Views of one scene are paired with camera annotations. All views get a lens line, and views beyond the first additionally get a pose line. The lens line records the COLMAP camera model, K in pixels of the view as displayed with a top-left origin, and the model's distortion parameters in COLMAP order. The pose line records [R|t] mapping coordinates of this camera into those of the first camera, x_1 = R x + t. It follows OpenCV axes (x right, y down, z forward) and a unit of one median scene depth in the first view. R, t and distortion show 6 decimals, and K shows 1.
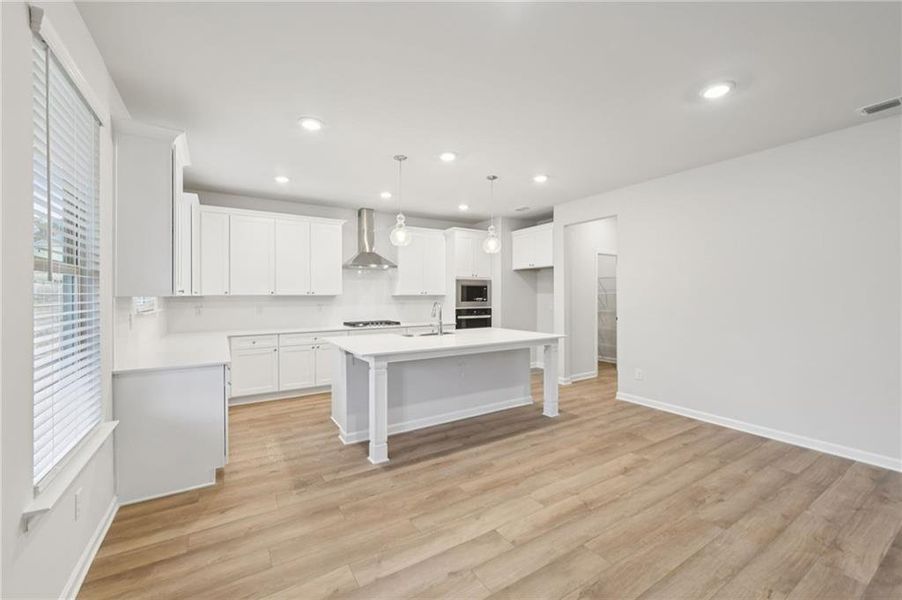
lens RADIAL K [[363.1, 0, 447.7], [0, 363.1, 296.3], [0, 0, 1]] dist [-0.002519, -0.000466]
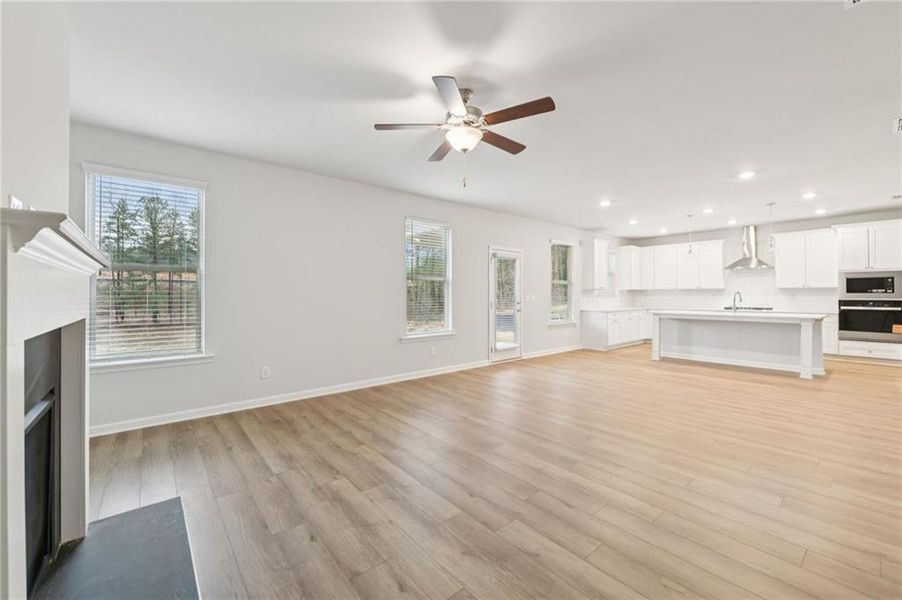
lens RADIAL K [[361.9, 0, 450.0], [0, 361.9, 291.2], [0, 0, 1]] dist [-0.002932, -0.000732]
pose [[0.137372, -0.006916, -0.990495, 1.064693], [-0.000516, 0.999975, -0.007054, 0.019339], [0.990519, 0.001480, 0.137365, -0.341106]]
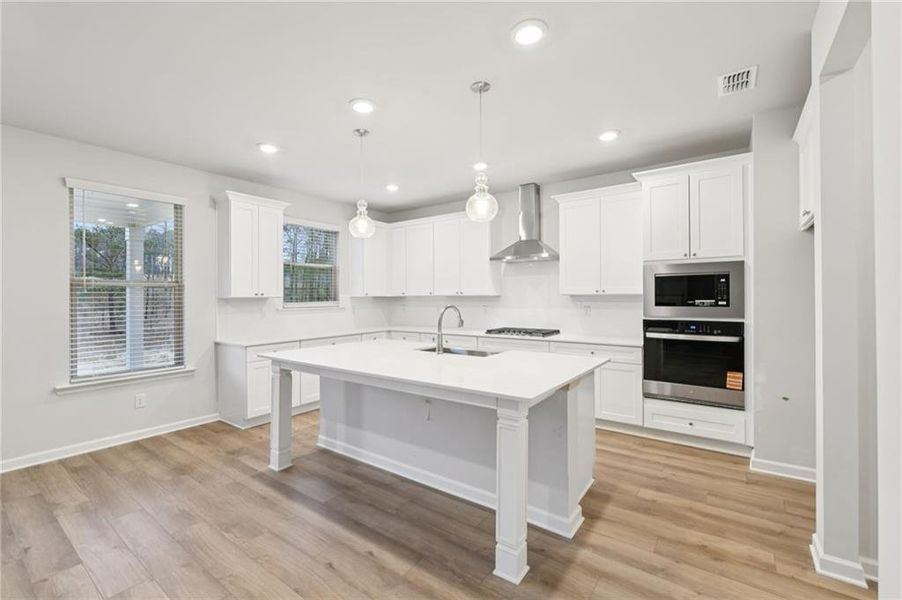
lens RADIAL K [[387.0, 0, 449.0], [0, 387.0, 294.4], [0, 0, 1]] dist [-0.001486, -0.000699]
pose [[0.372610, -0.003933, -0.927980, 0.524921], [0.004220, 0.999988, -0.002543, -0.003148], [0.927979, -0.002968, 0.372622, 0.579901]]
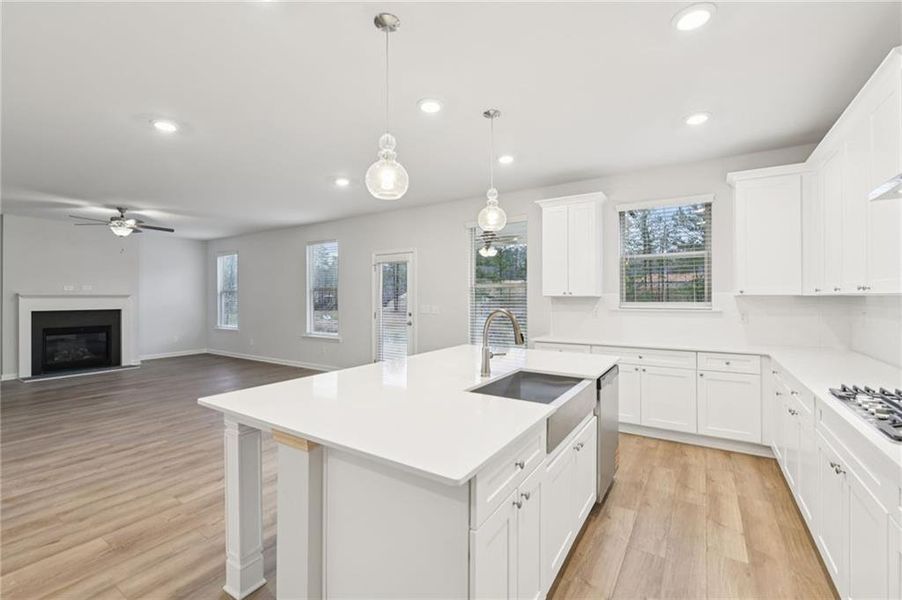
lens RADIAL K [[387.0, 0, 449.0], [0, 387.0, 294.4], [0, 0, 1]] dist [-0.001486, -0.000699]
pose [[-0.905623, 0.003302, -0.424071, 0.197261], [0.004737, 0.999986, -0.002329, -0.003806], [0.424058, -0.004118, -0.905626, 1.147154]]
